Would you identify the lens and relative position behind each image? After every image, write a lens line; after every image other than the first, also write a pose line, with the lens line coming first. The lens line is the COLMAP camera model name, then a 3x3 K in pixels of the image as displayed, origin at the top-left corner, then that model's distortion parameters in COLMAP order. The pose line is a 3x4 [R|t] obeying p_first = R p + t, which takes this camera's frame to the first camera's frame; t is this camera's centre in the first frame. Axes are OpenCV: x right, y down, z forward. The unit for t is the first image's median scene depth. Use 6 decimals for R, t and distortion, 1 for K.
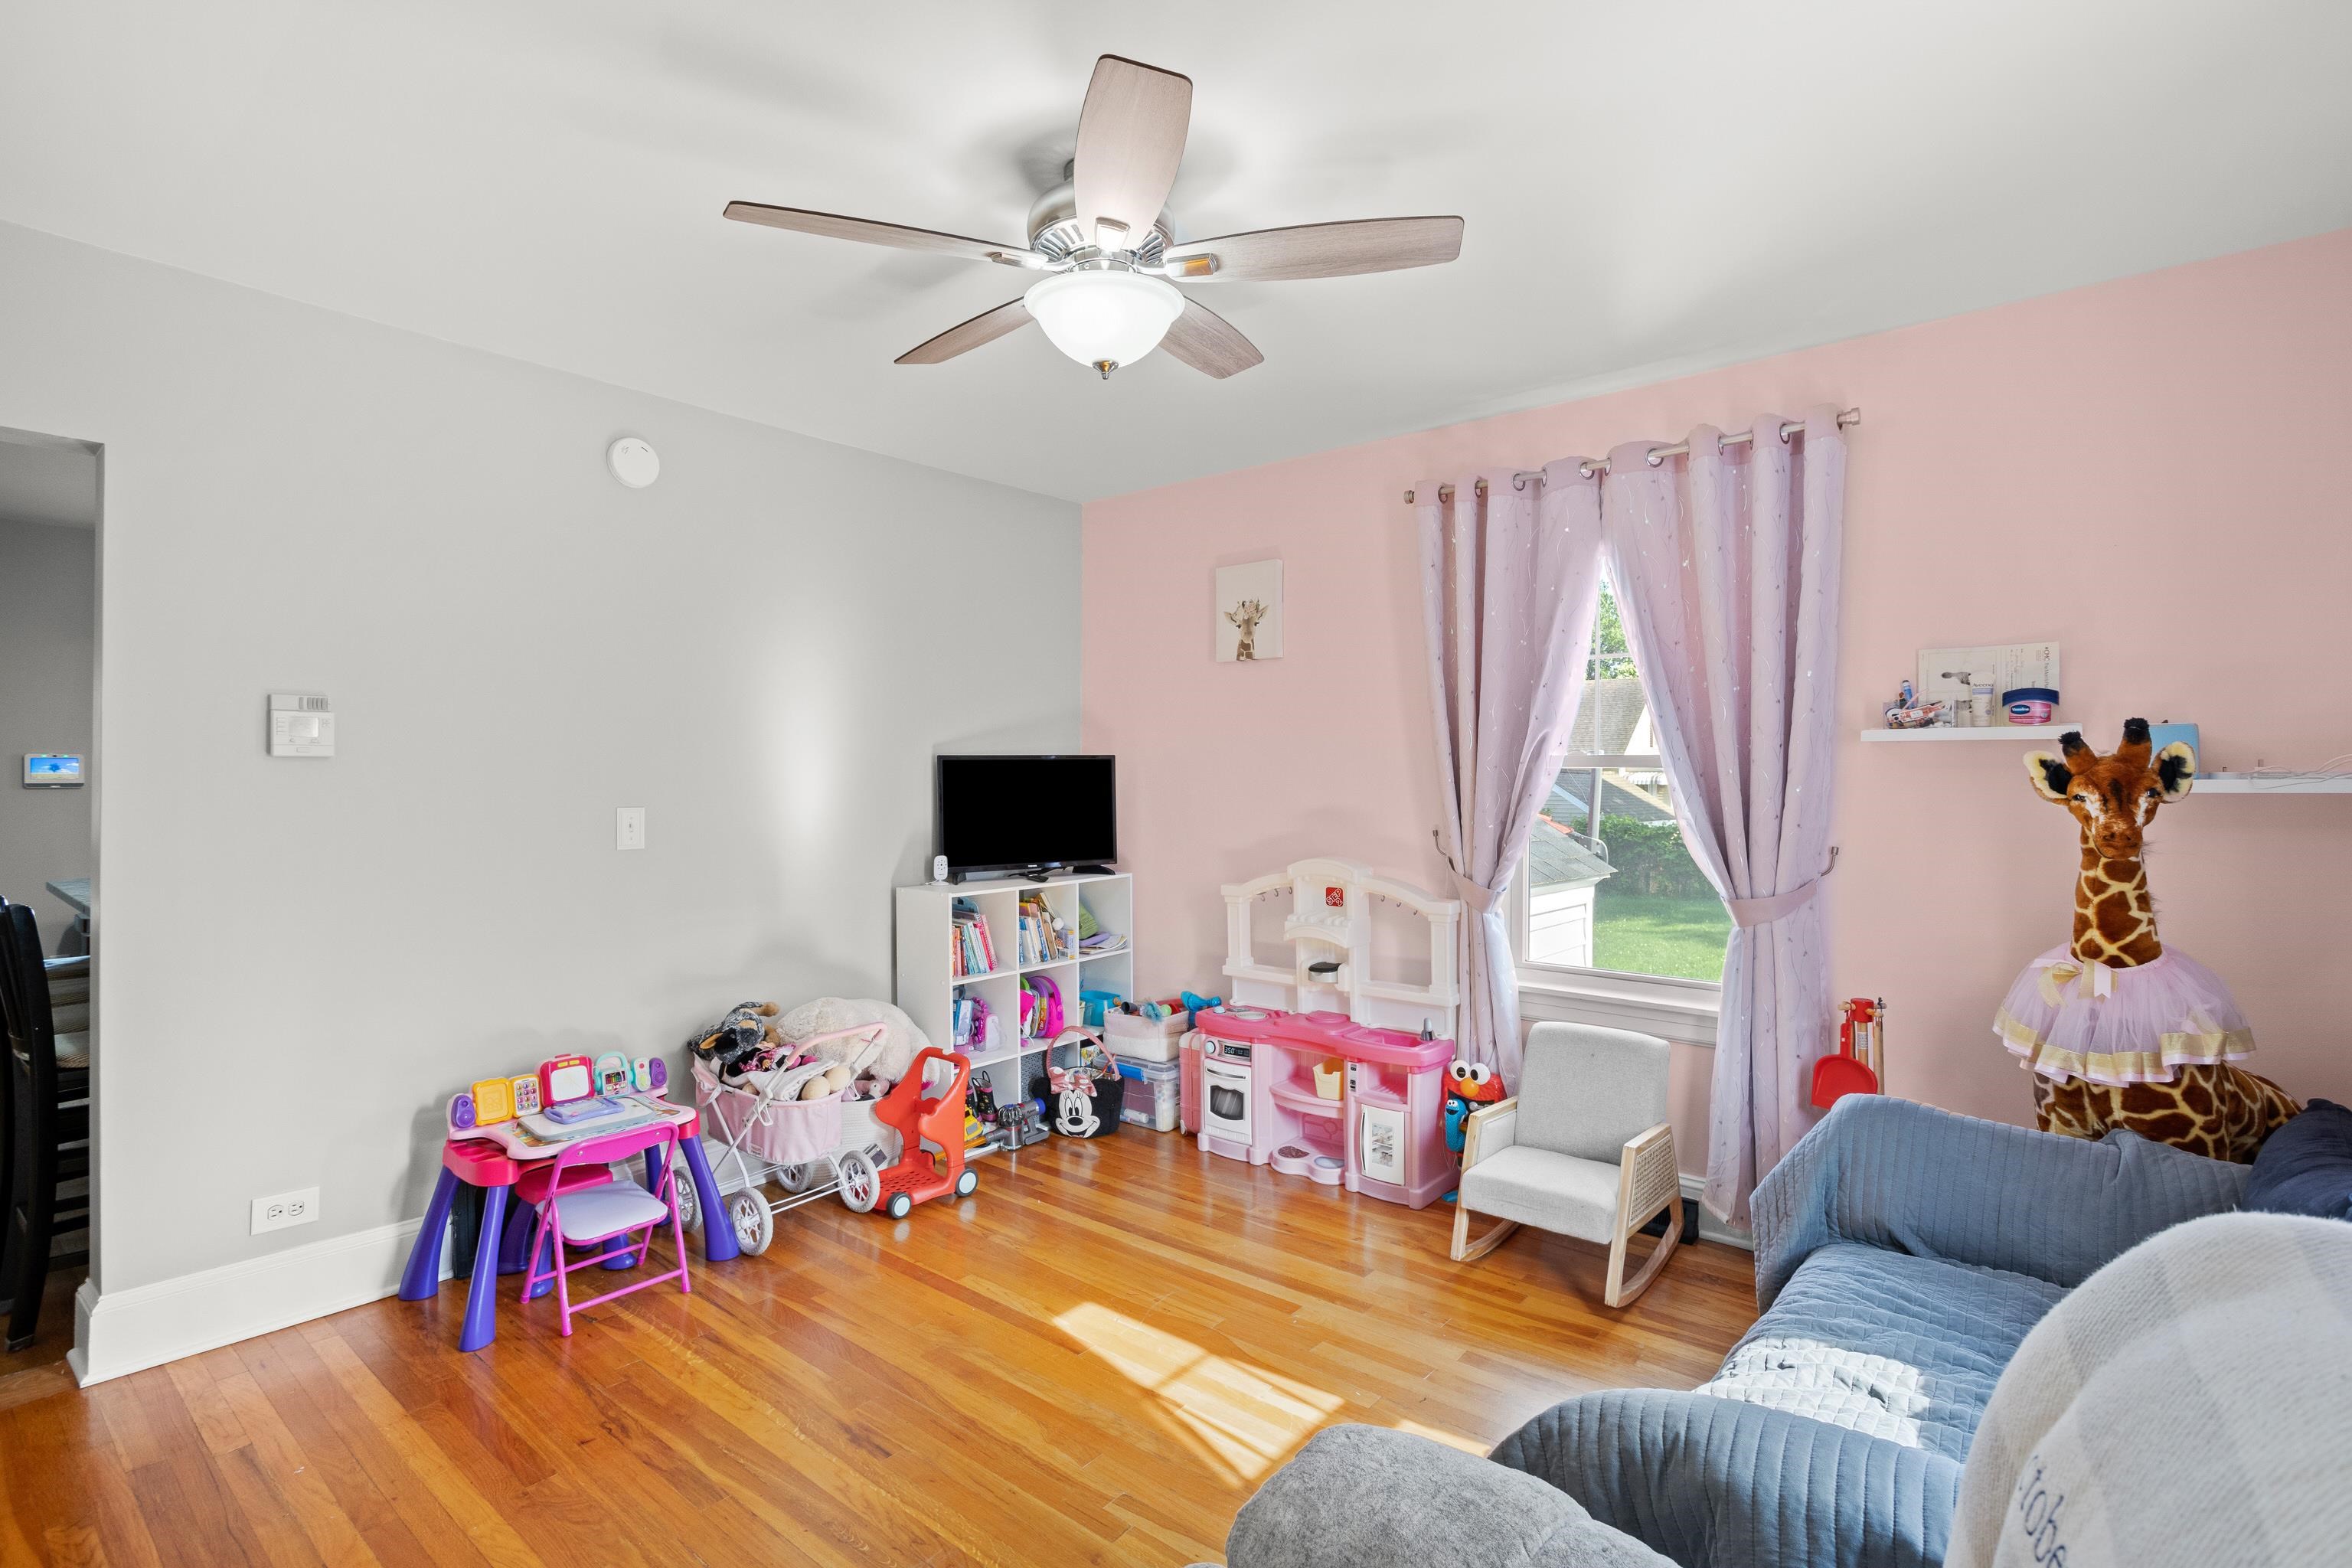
lens RADIAL K [[1111.6, 0, 1176.0], [0, 1111.6, 784.0], [0, 0, 1]] dist [0.002670, 0.000773]
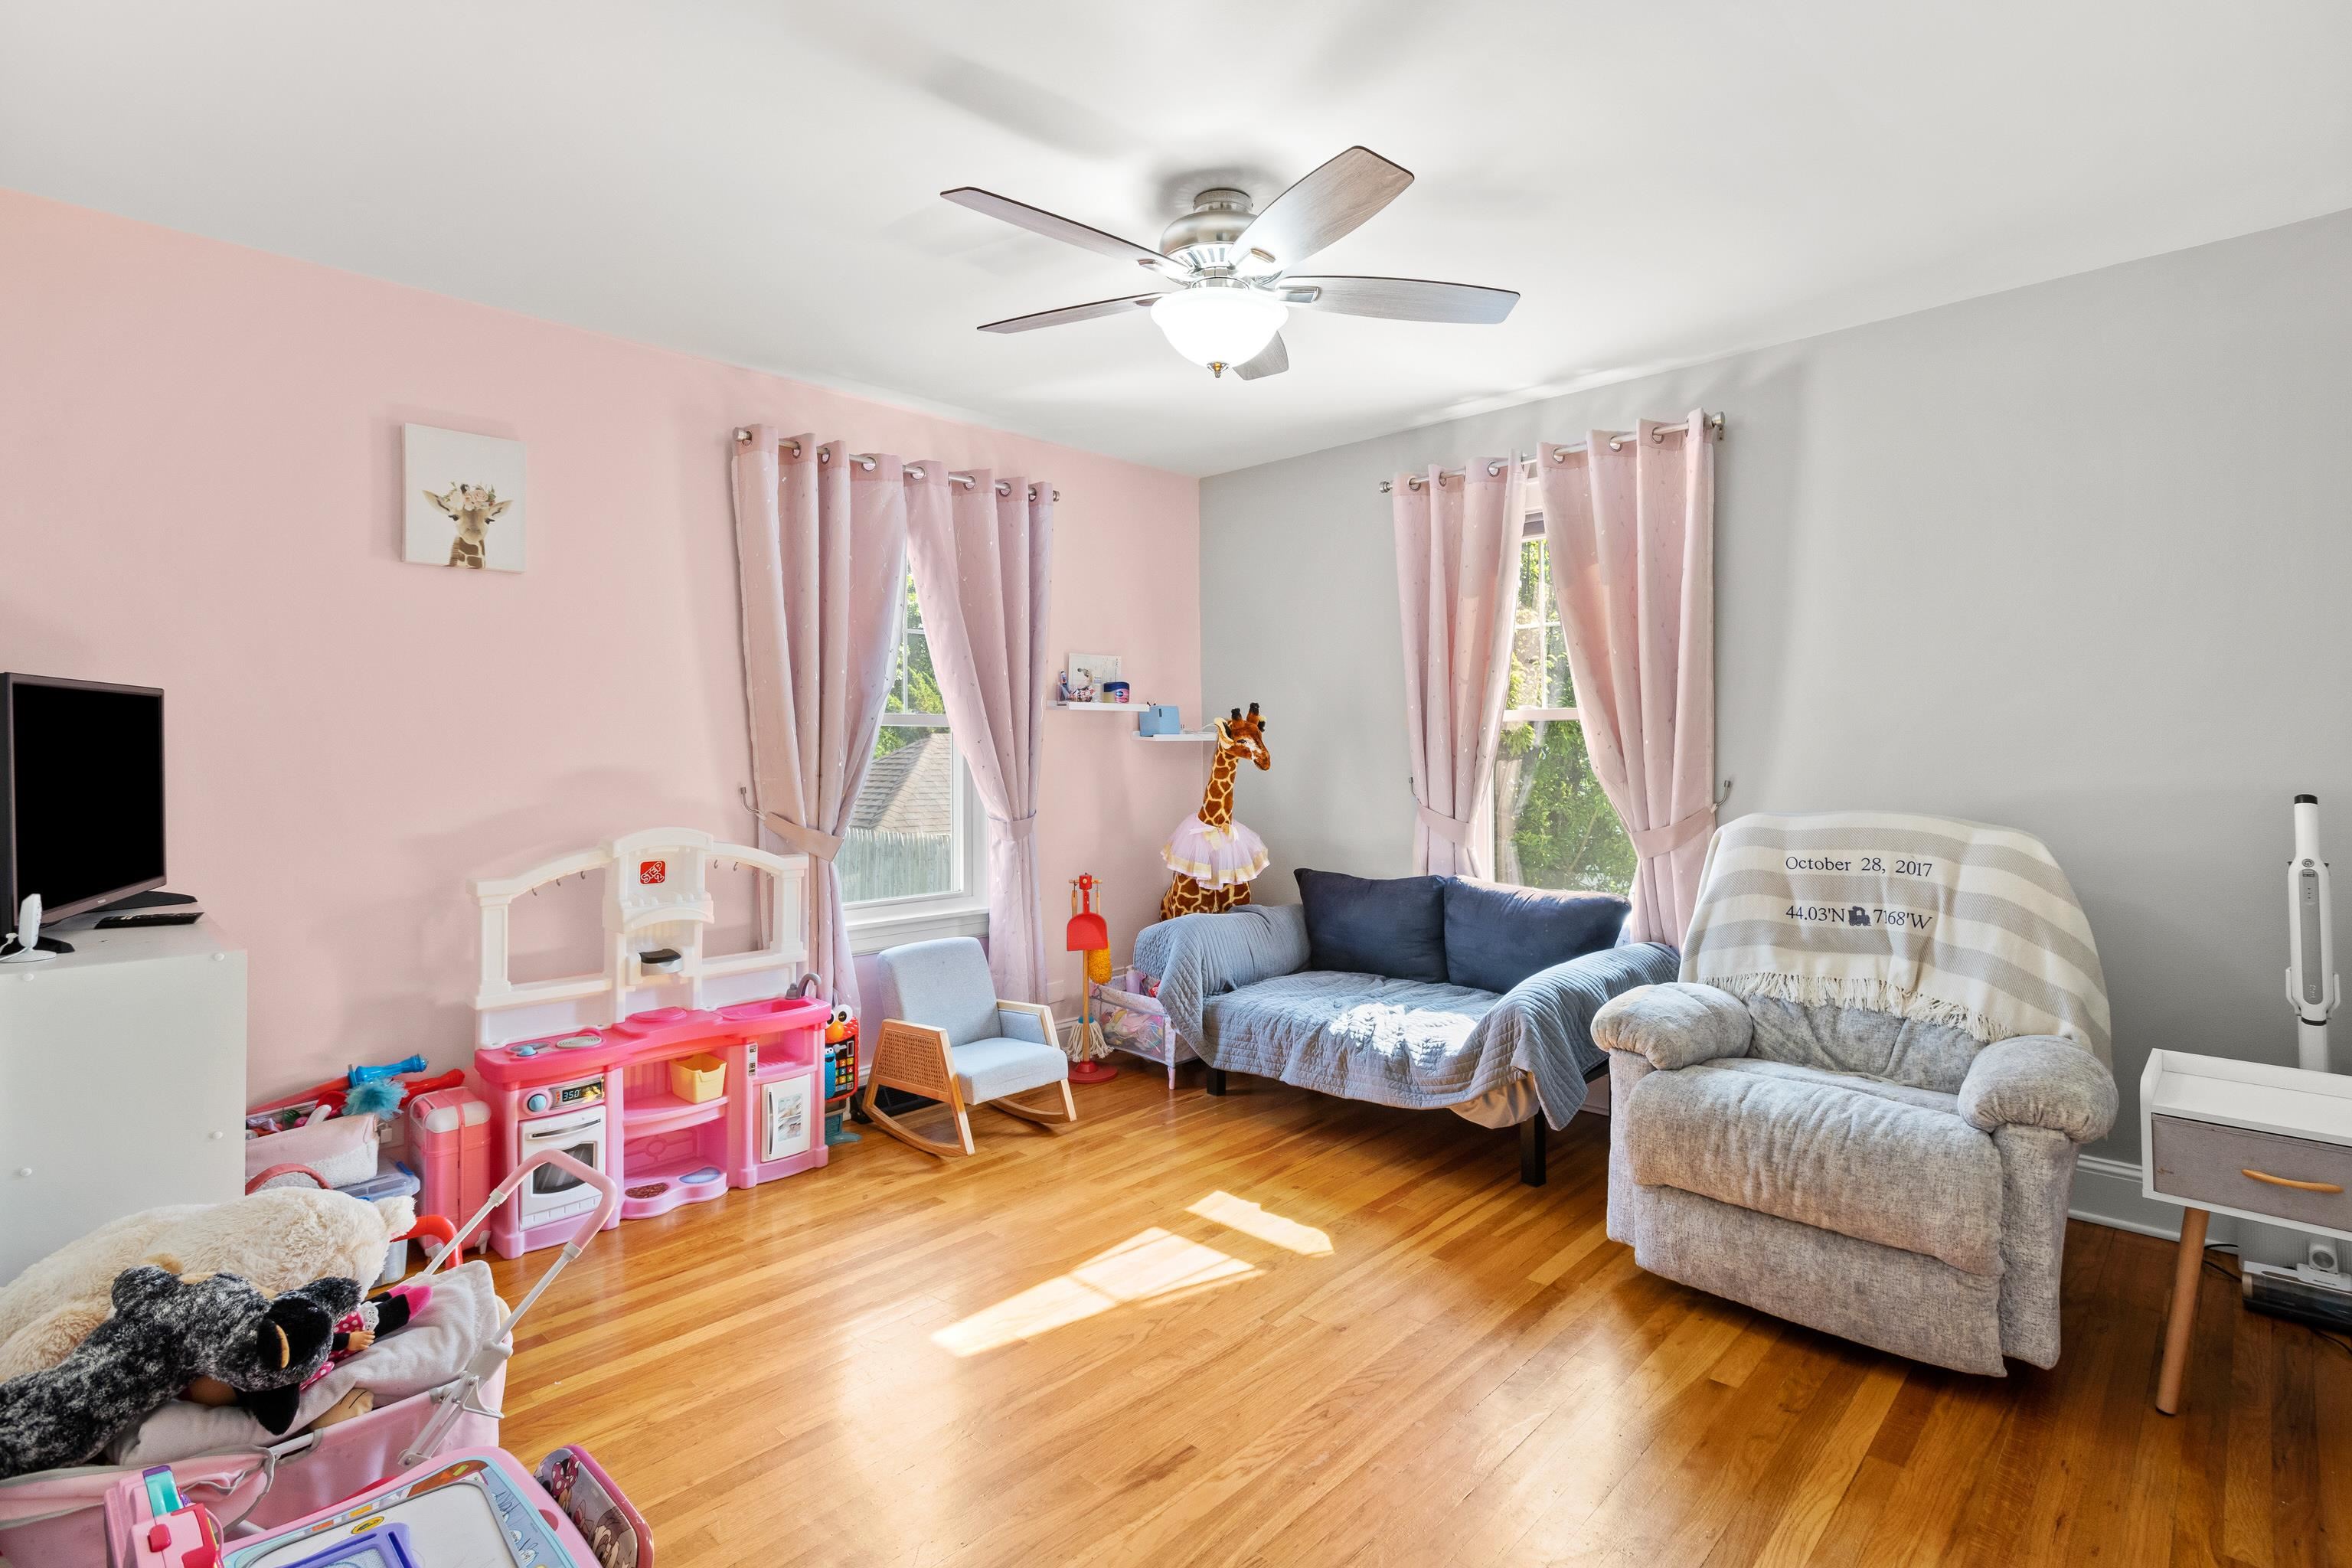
lens RADIAL K [[1124.7, 0, 1174.1], [0, 1124.7, 729.8], [0, 0, 1]] dist [-0.000307, 0.000111]
pose [[0.083605, 0.016692, 0.996359, -0.711369], [0.016133, 0.999706, -0.018102, 0.015988], [-0.996368, 0.017588, 0.083311, 0.559298]]
